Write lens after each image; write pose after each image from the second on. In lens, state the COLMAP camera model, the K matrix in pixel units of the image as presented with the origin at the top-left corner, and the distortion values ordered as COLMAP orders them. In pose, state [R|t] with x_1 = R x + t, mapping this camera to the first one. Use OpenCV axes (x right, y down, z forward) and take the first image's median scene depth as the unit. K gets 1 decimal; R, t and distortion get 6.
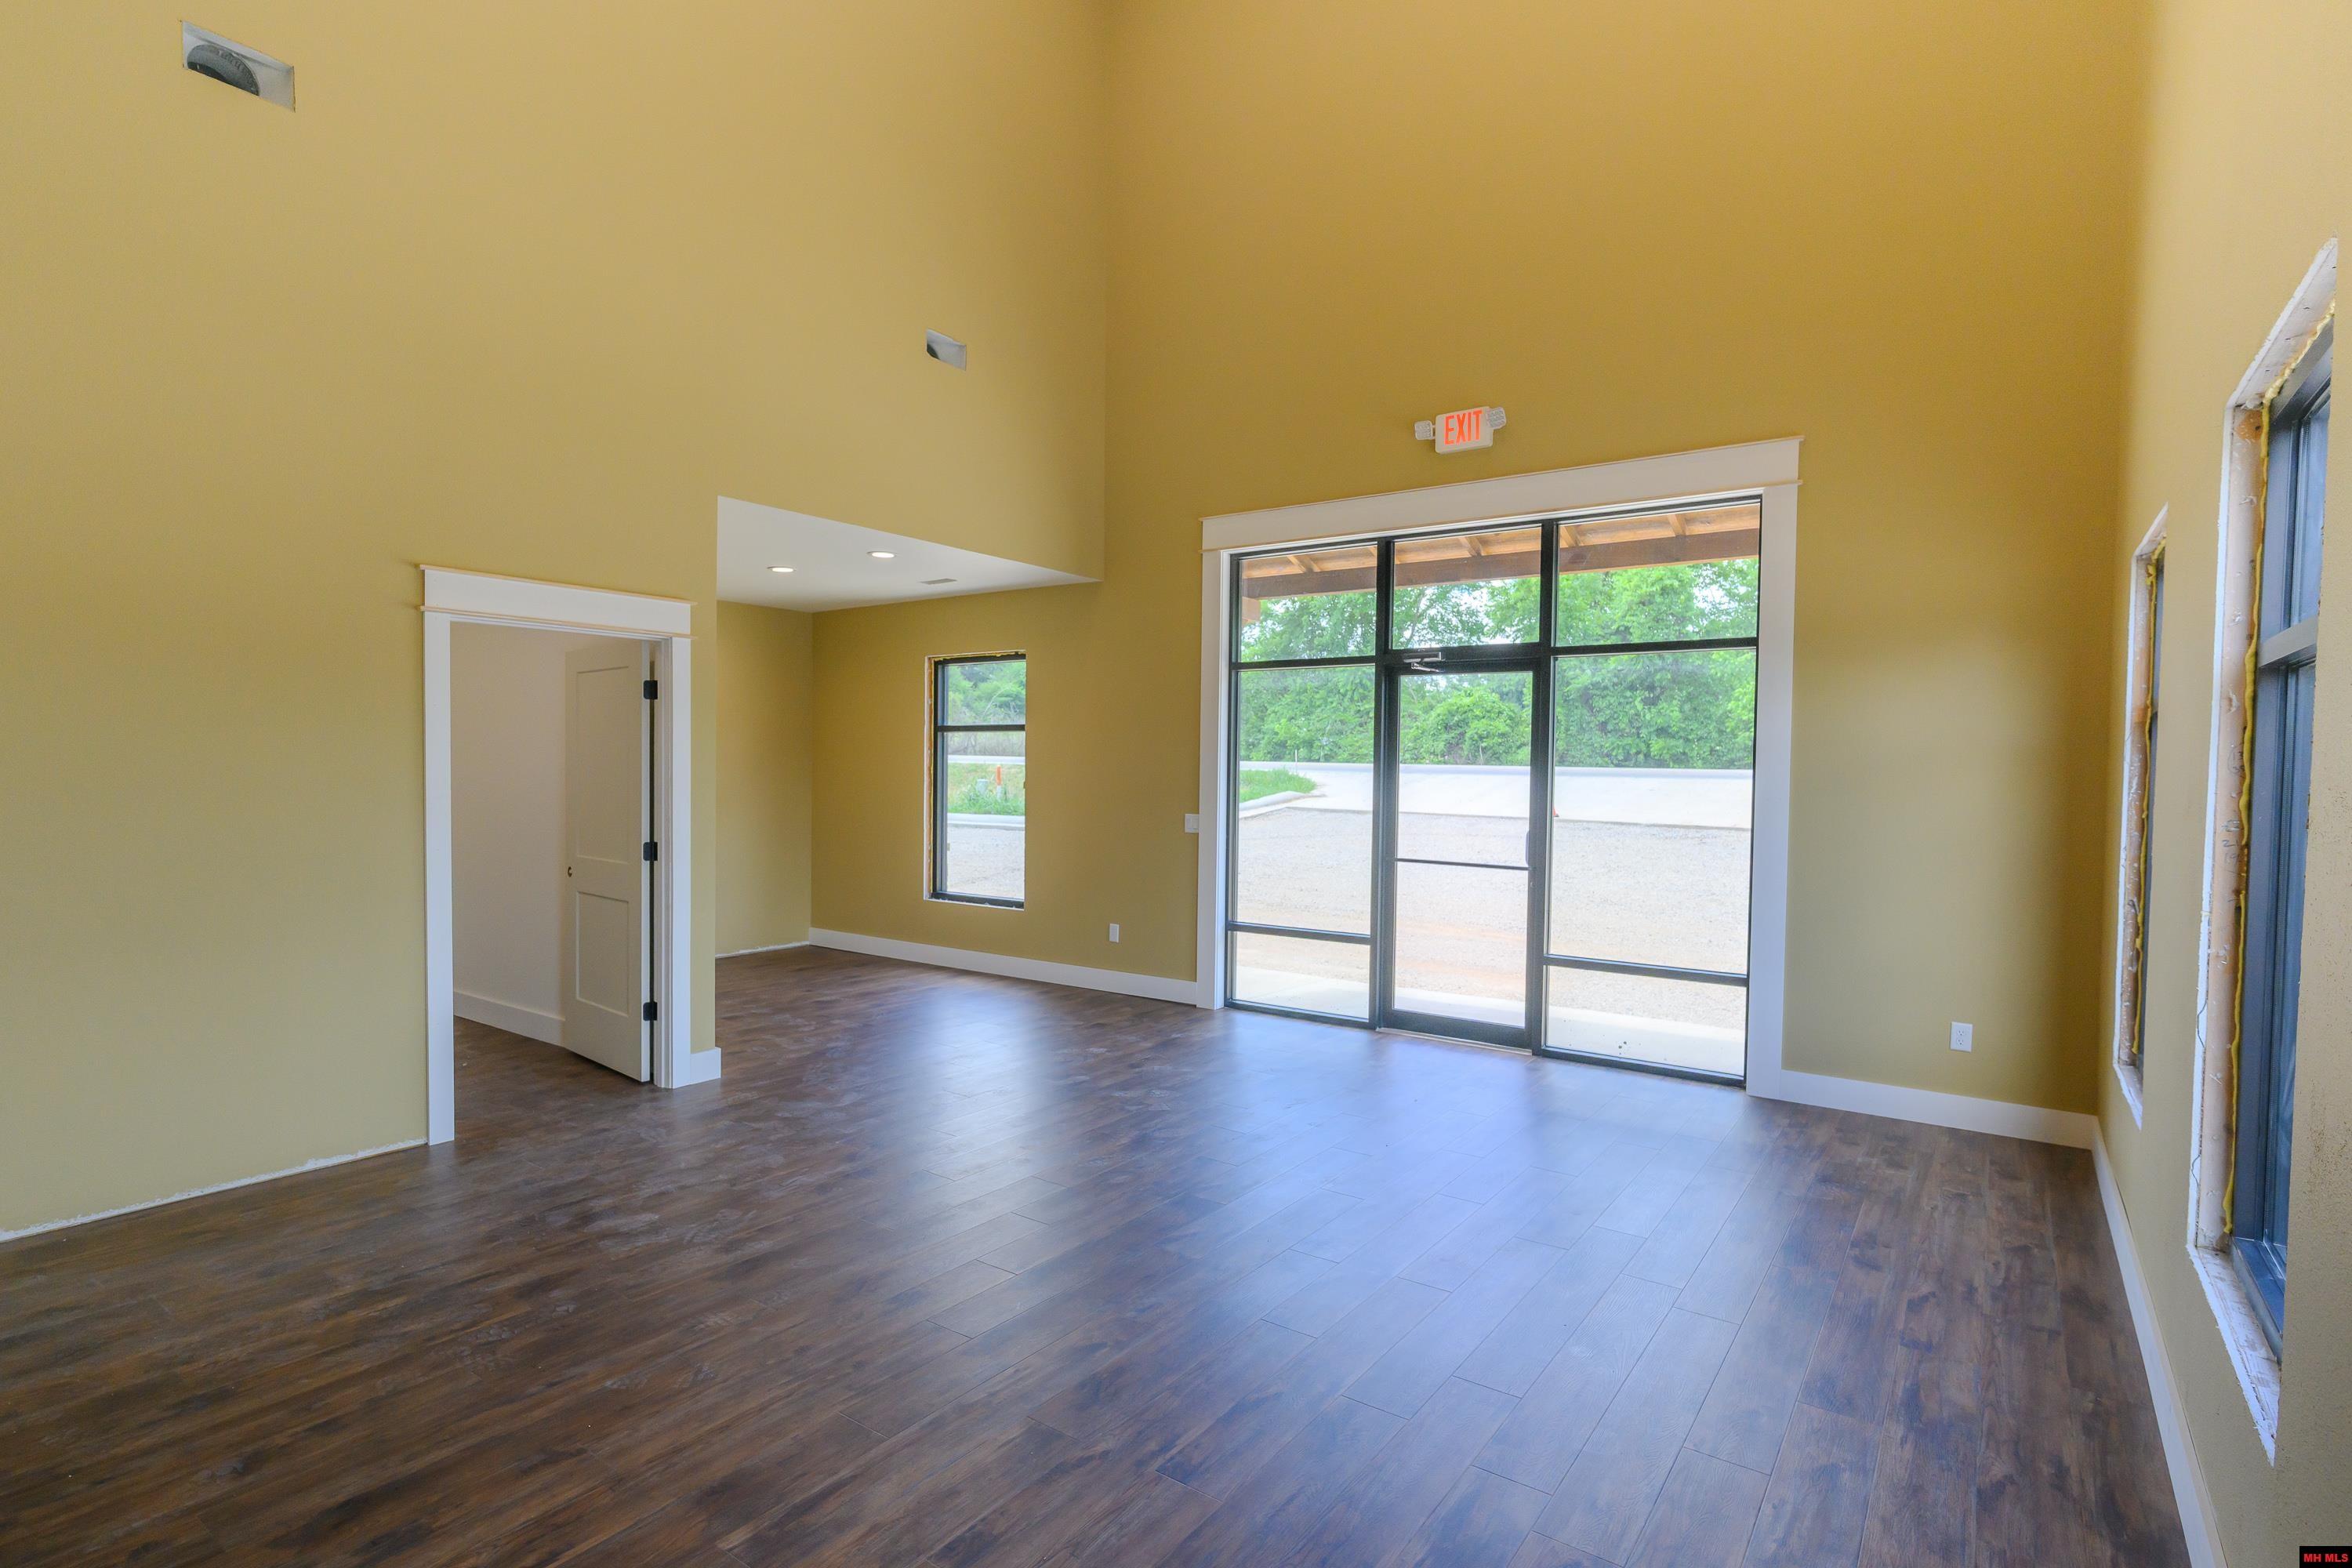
lens RADIAL K [[1167.0, 0, 1157.9], [0, 1167.0, 810.5], [0, 0, 1]] dist [-0.000558, 0.000565]
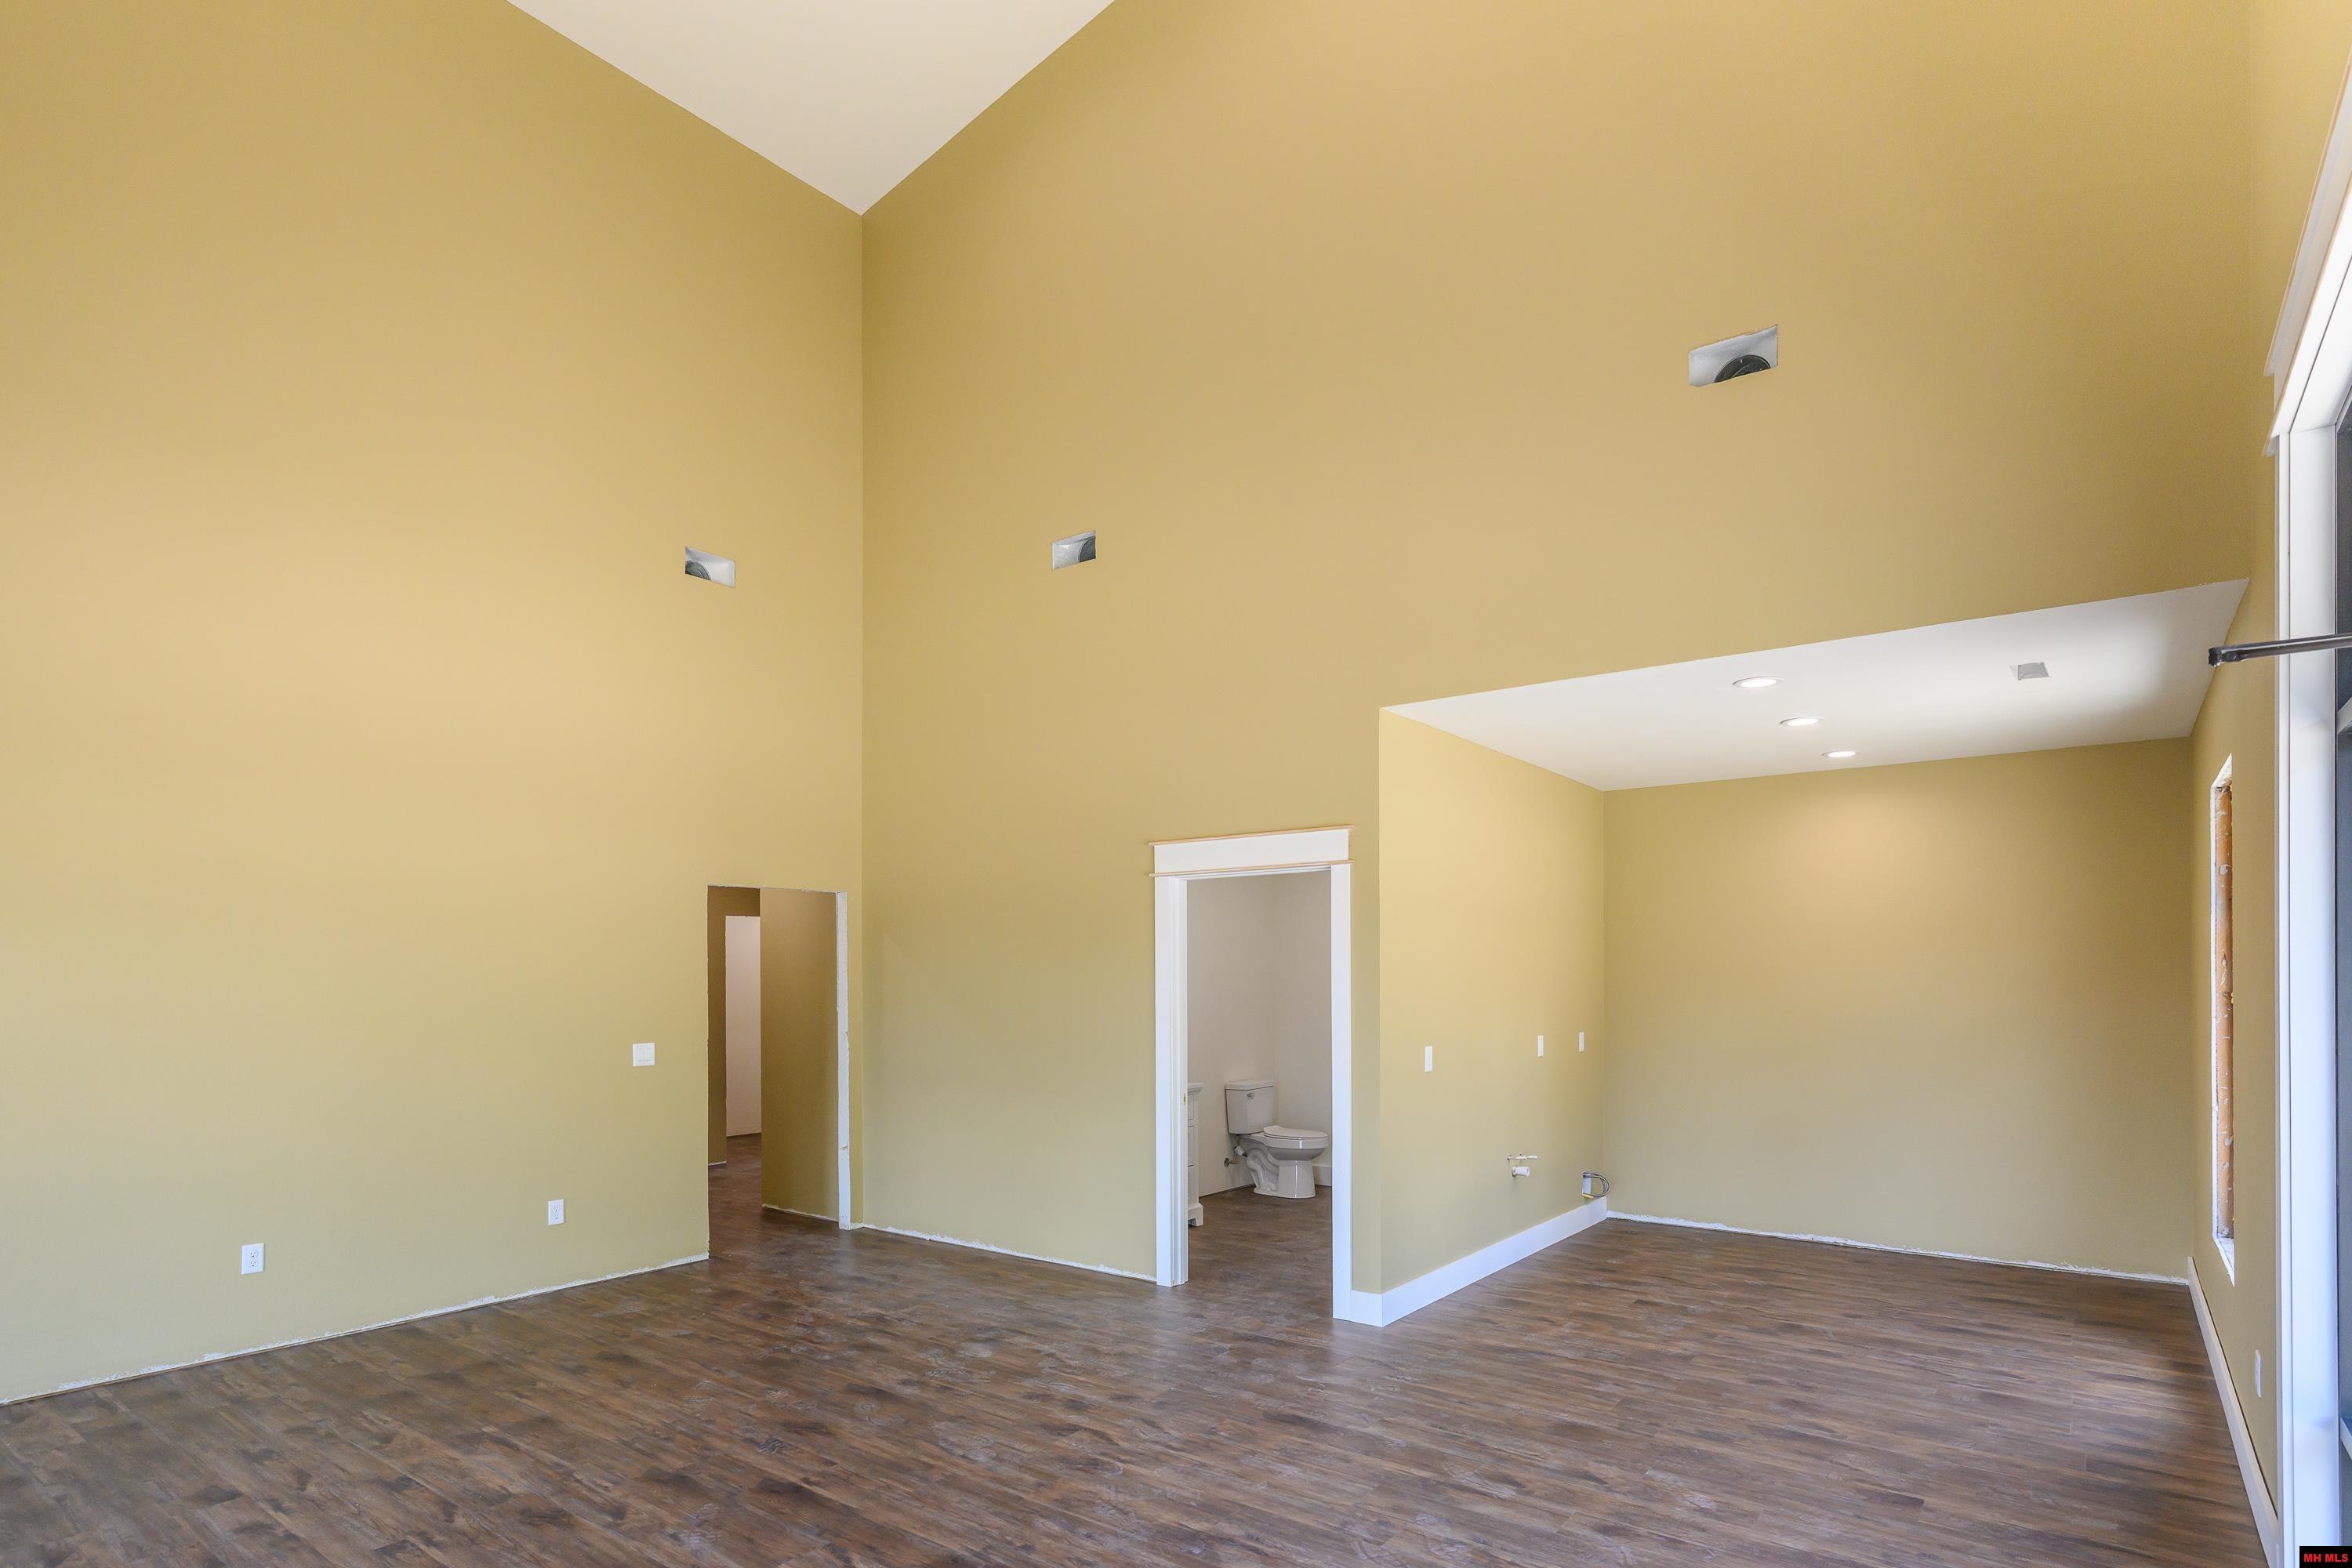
lens RADIAL K [[1205.4, 0, 1143.3], [0, 1205.4, 974.9], [0, 0, 1]] dist [-0.004166, -0.000084]
pose [[-0.025181, -0.015420, -0.999564, 0.459188], [-0.034259, 0.999307, -0.014553, -0.024428], [0.999096, 0.033877, -0.025692, 0.635495]]
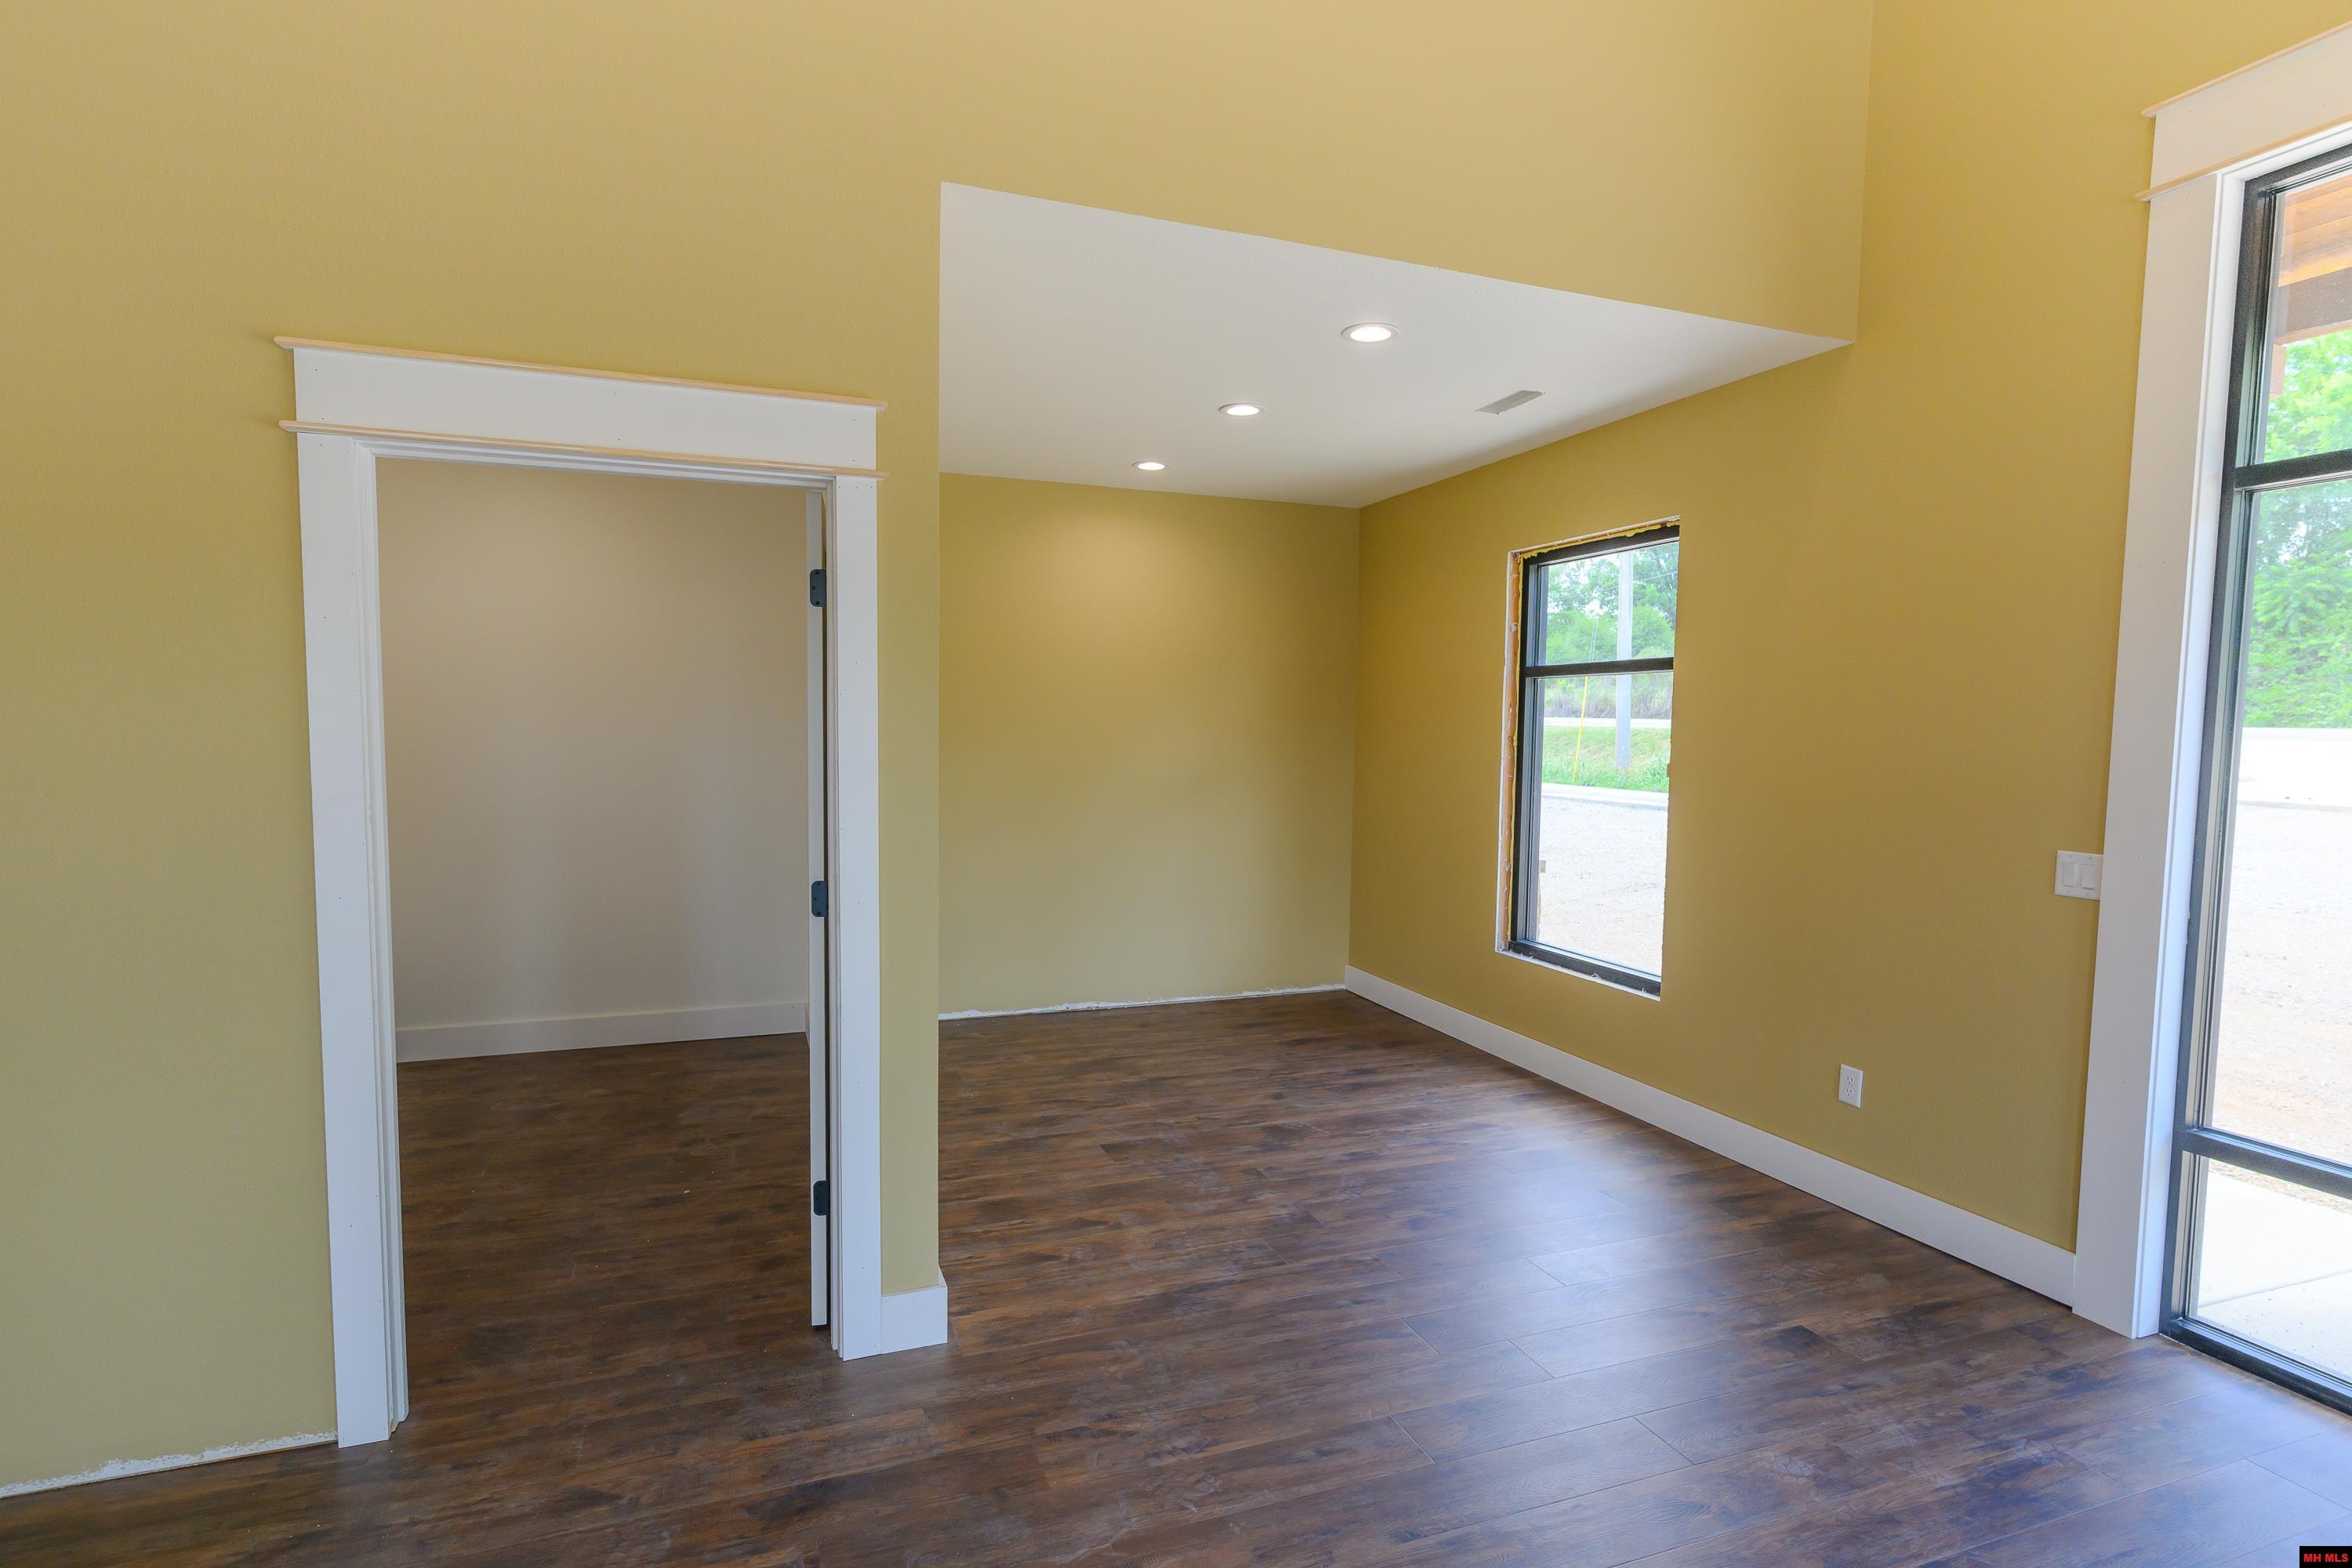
lens RADIAL K [[1167.0, 0, 1157.9], [0, 1167.0, 810.5], [0, 0, 1]] dist [-0.000558, 0.000565]
pose [[0.835758, 0.037208, -0.547837, -0.018554], [-0.021306, 0.999148, 0.035355, -0.019654], [0.548685, -0.017876, 0.835838, 0.482344]]
